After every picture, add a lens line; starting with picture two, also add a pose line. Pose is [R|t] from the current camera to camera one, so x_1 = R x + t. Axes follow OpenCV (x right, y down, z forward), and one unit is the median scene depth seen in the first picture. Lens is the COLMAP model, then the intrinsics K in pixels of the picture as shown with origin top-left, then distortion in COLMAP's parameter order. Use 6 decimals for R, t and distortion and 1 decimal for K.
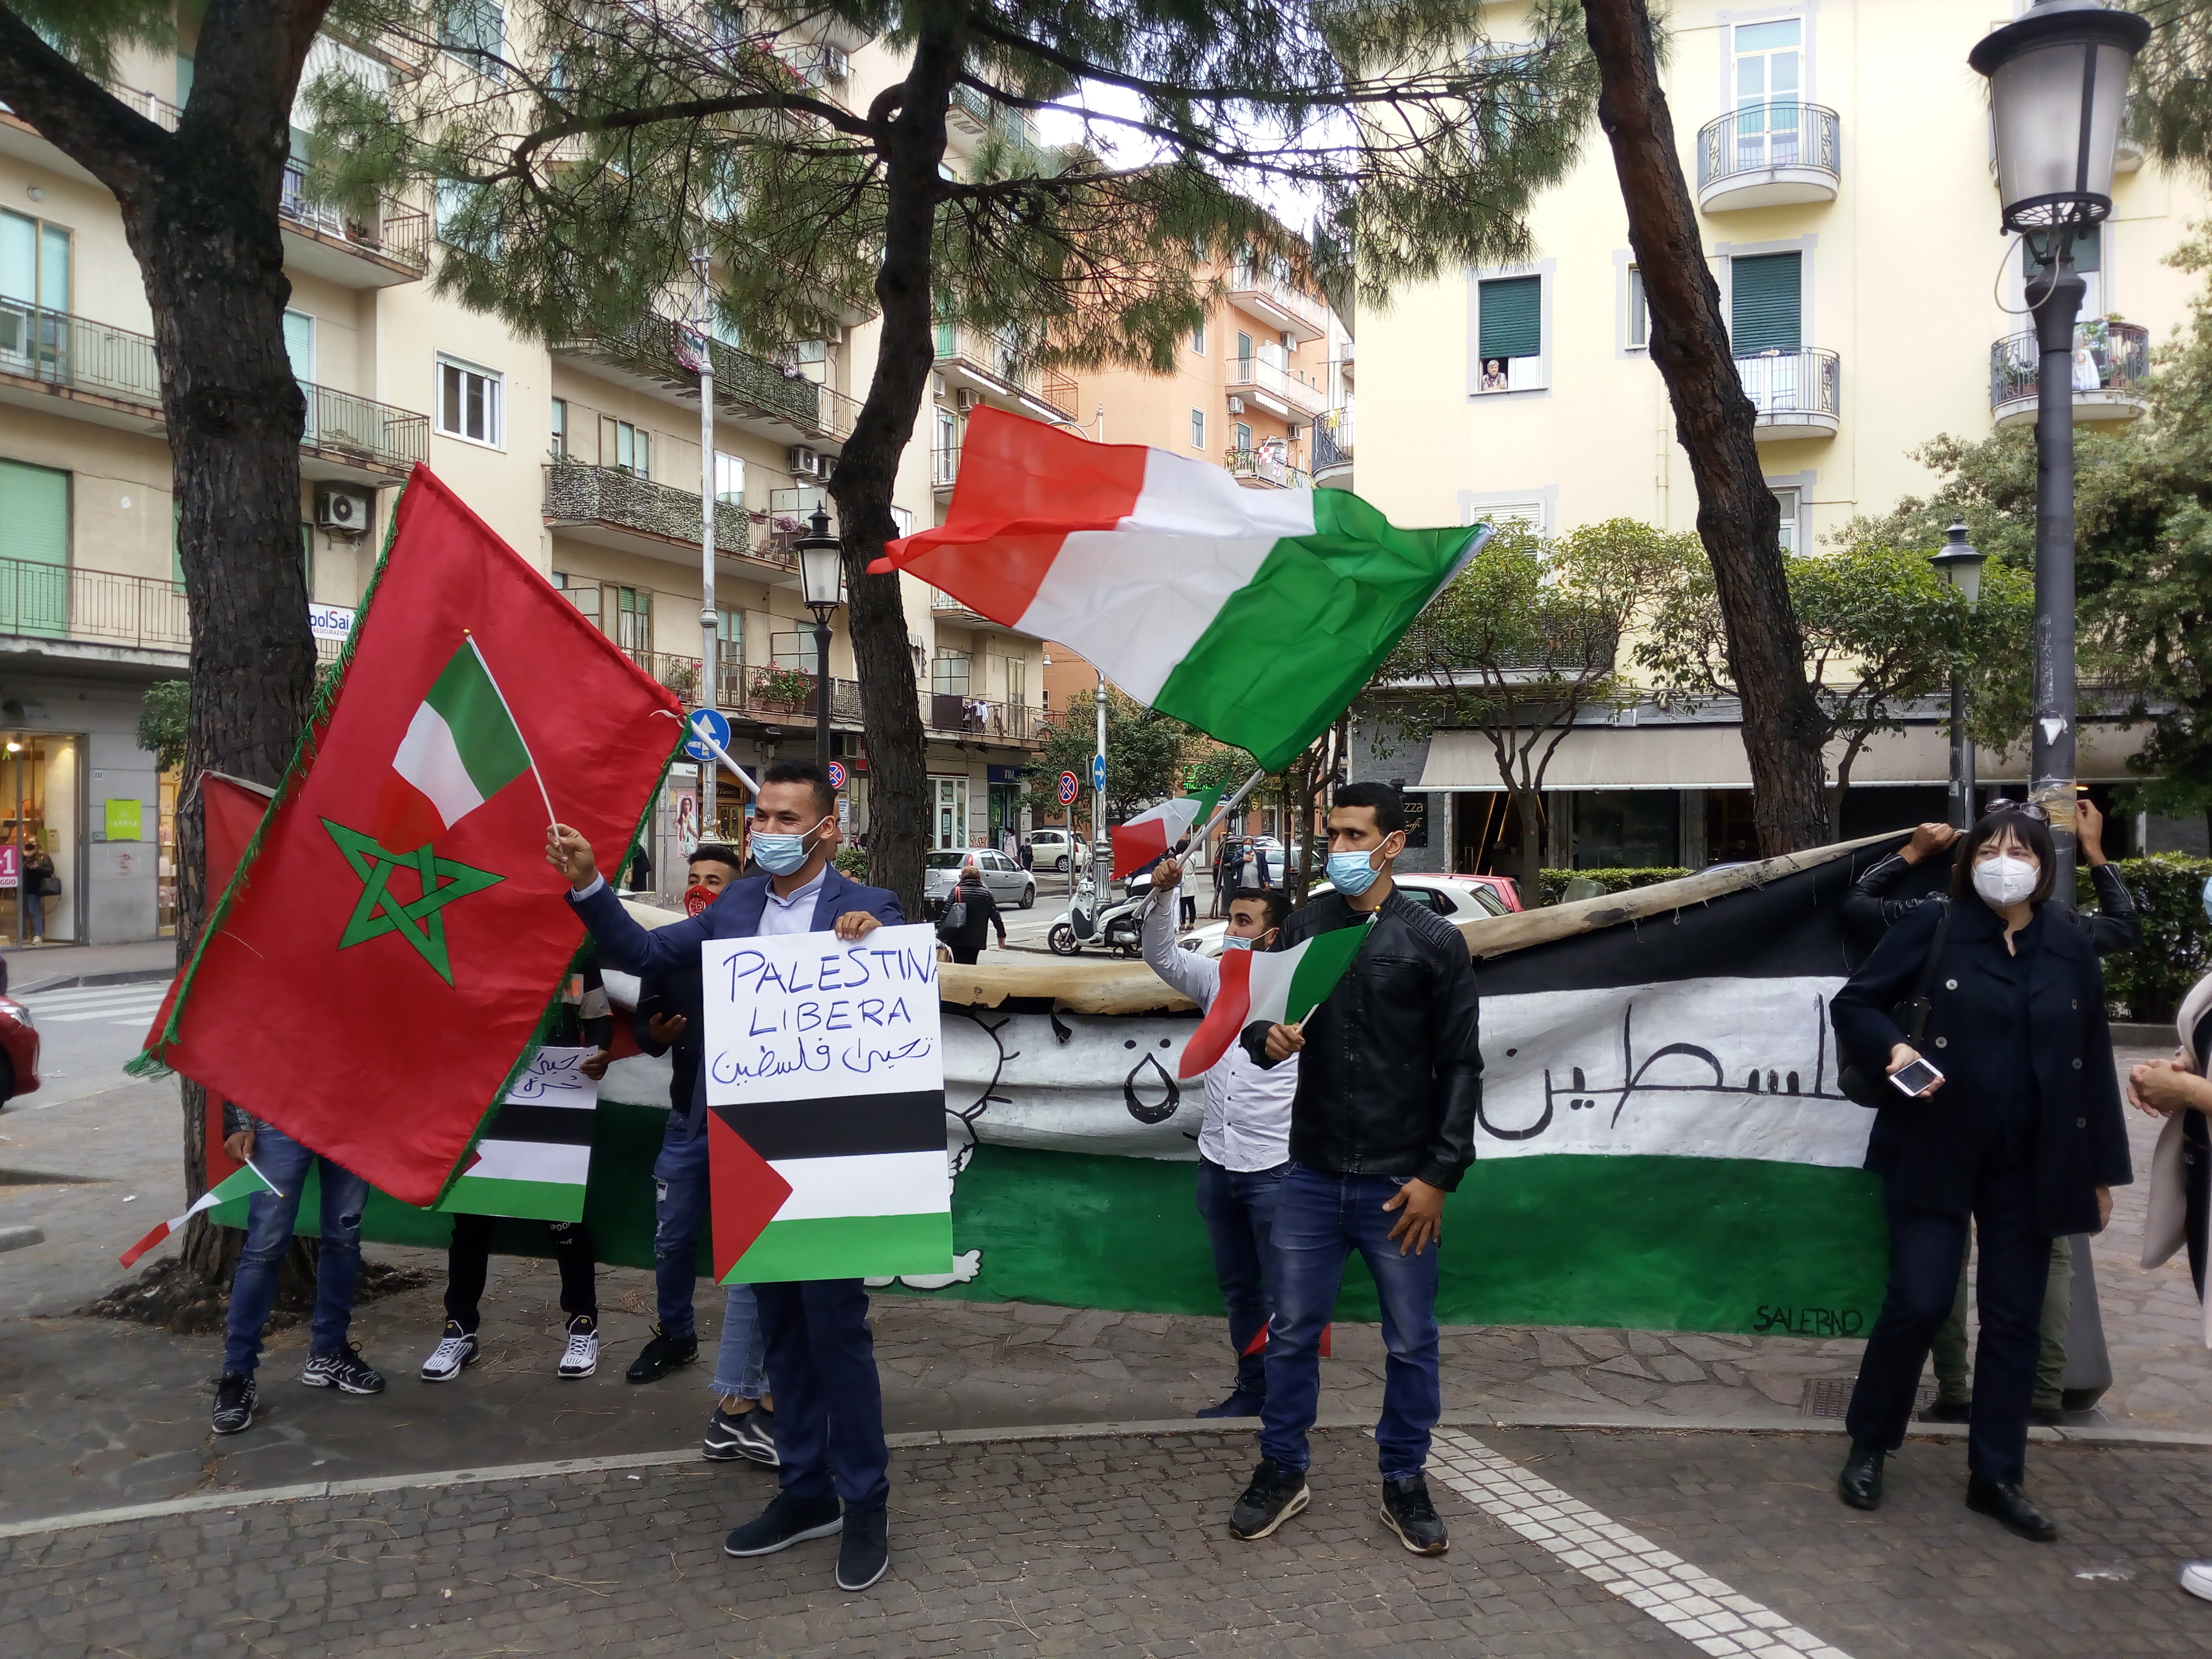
lens RADIAL K [[1778.5, 0, 1083.6], [0, 1778.5, 819.9], [0, 0, 1]] dist [0.079203, -0.140492]
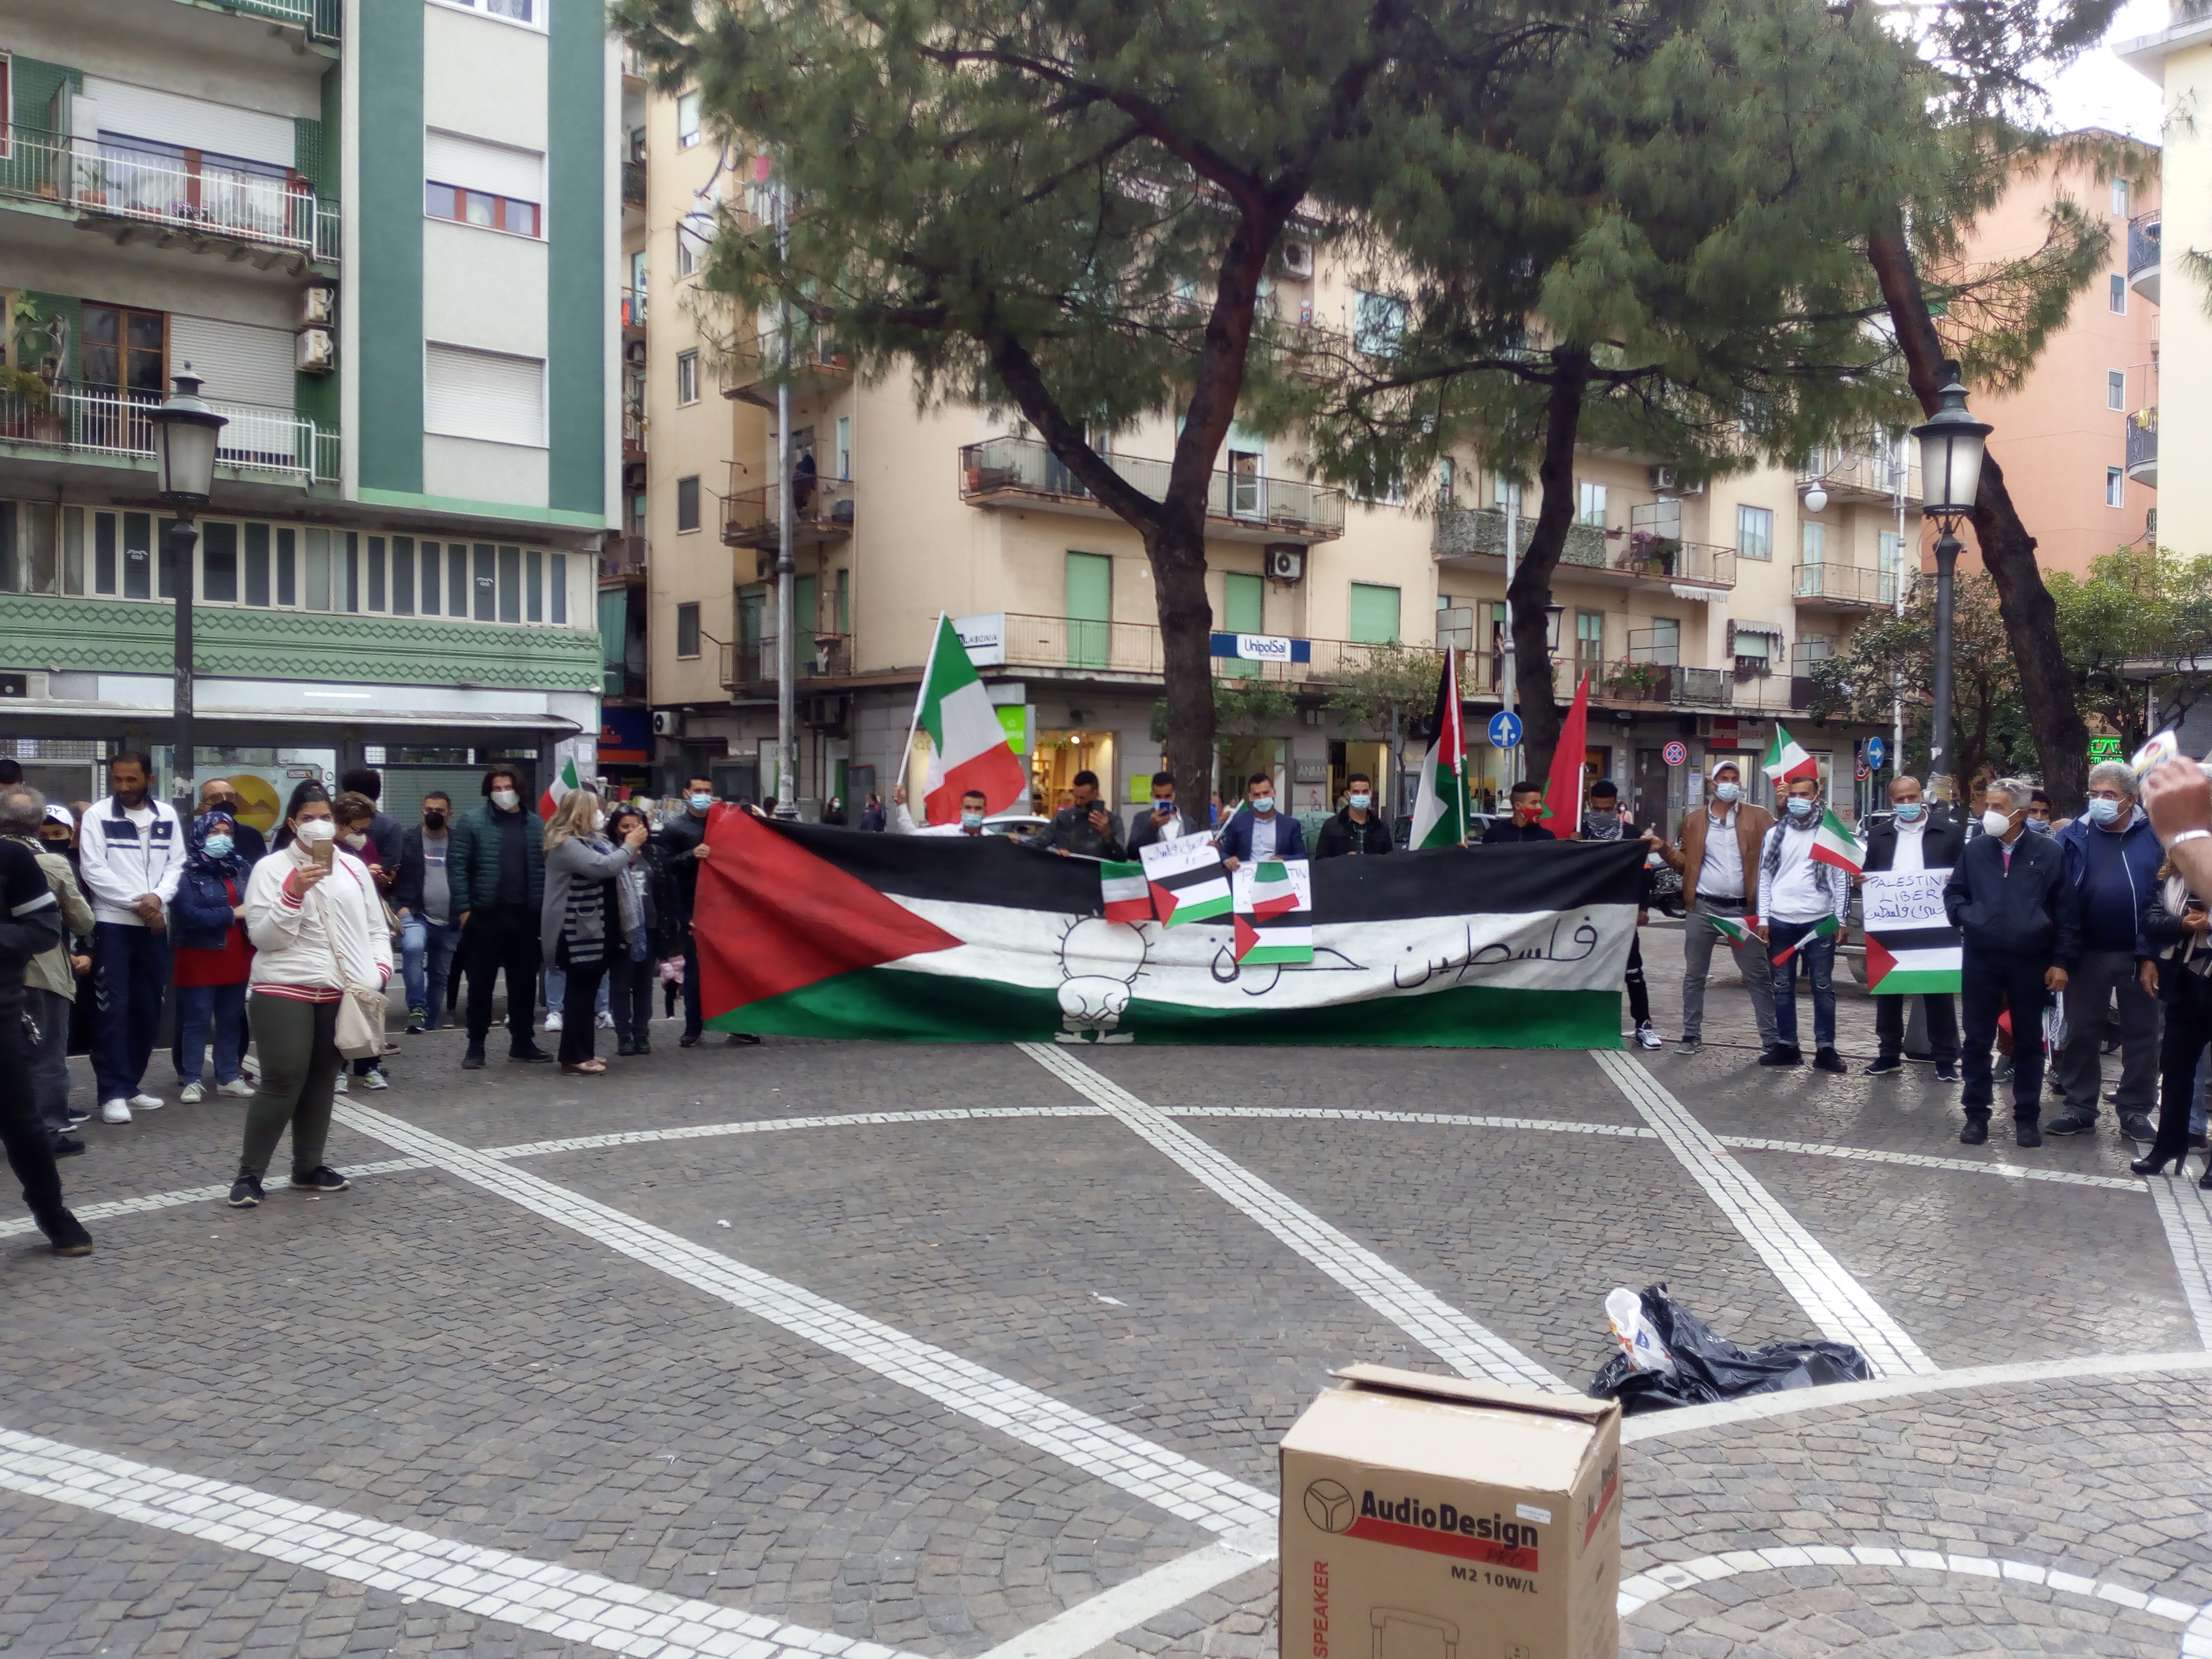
lens RADIAL K [[1778.5, 0, 1114.2], [0, 1778.5, 830.9], [0, 0, 1]] dist [0.079203, -0.140492]
pose [[0.875232, 0.028268, -0.482877, 0.228263], [-0.013848, 0.999346, 0.033404, -0.020679], [0.483505, -0.022549, 0.875051, -0.428766]]
